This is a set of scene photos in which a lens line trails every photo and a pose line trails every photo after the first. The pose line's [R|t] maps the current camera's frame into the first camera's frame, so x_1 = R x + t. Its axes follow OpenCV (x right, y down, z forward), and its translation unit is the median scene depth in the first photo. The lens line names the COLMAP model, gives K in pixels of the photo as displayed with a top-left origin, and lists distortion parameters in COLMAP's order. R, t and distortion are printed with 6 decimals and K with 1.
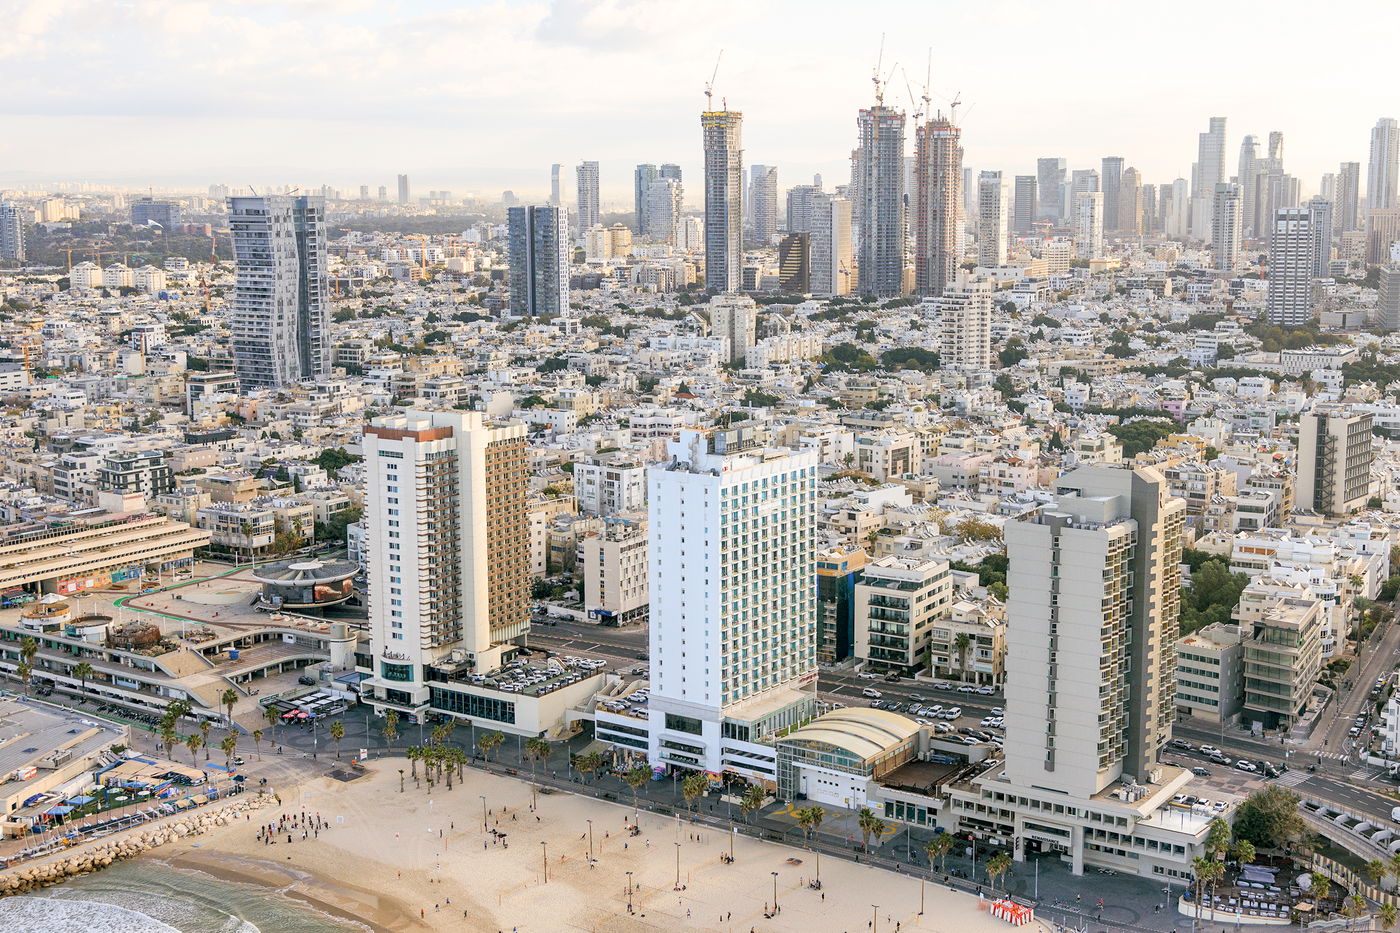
lens RADIAL K [[1635.6, 0, 700.0], [0, 1635.6, 466.5], [0, 0, 1]] dist [0.004520, 0.022618]
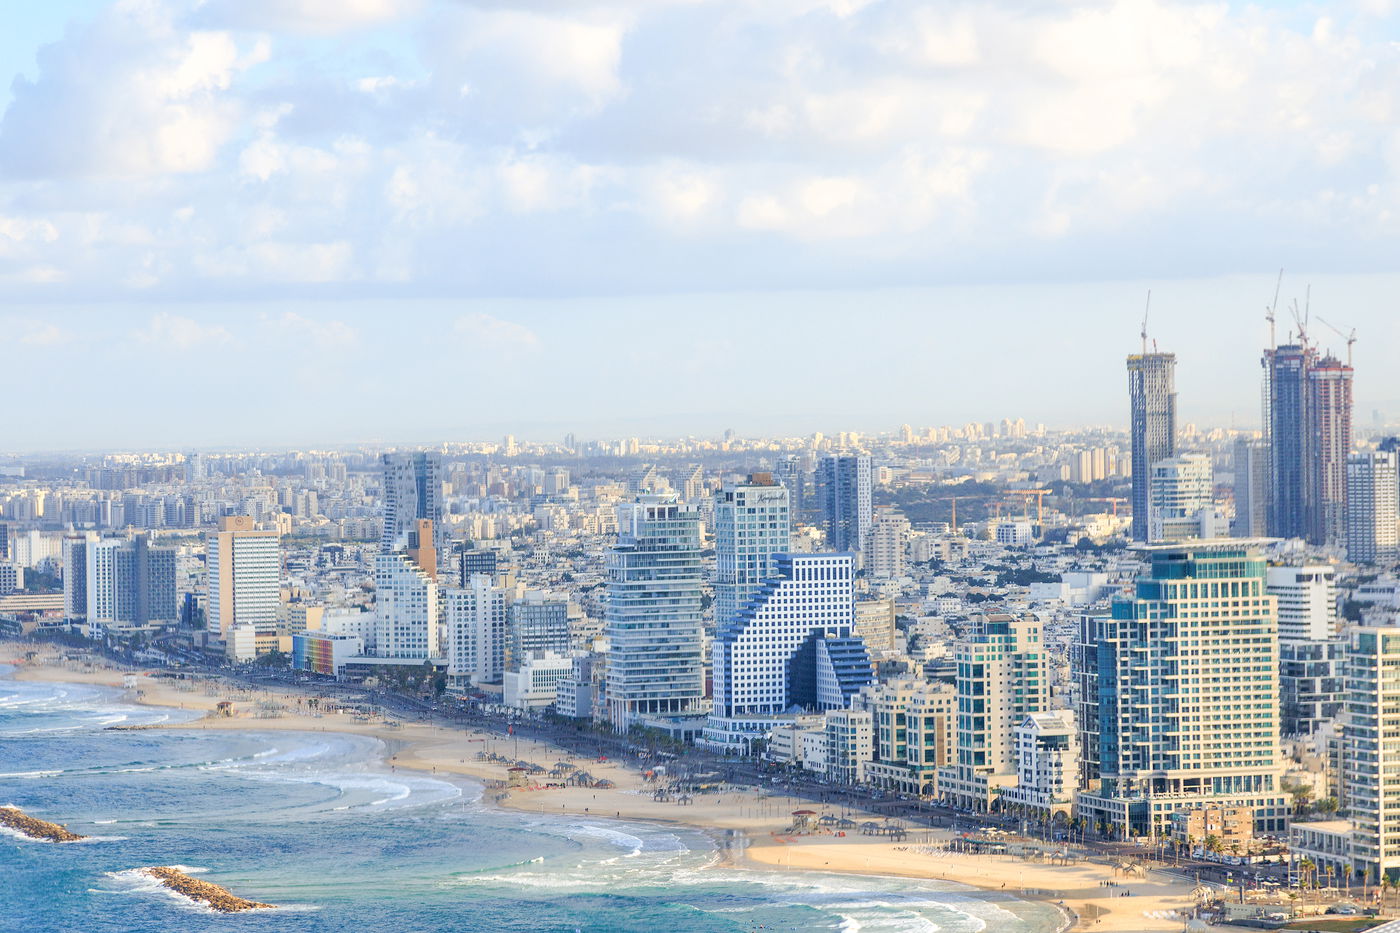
lens RADIAL K [[4473.4, 0, 700.0], [0, 4473.4, 466.5], [0, 0, 1]] dist [0.366557, 0.365058]
pose [[0.772114, -0.005690, -0.635458, 5.893843], [-0.092215, 0.988373, -0.120895, 0.734687], [0.628757, 0.151944, 0.762612, -4.515681]]
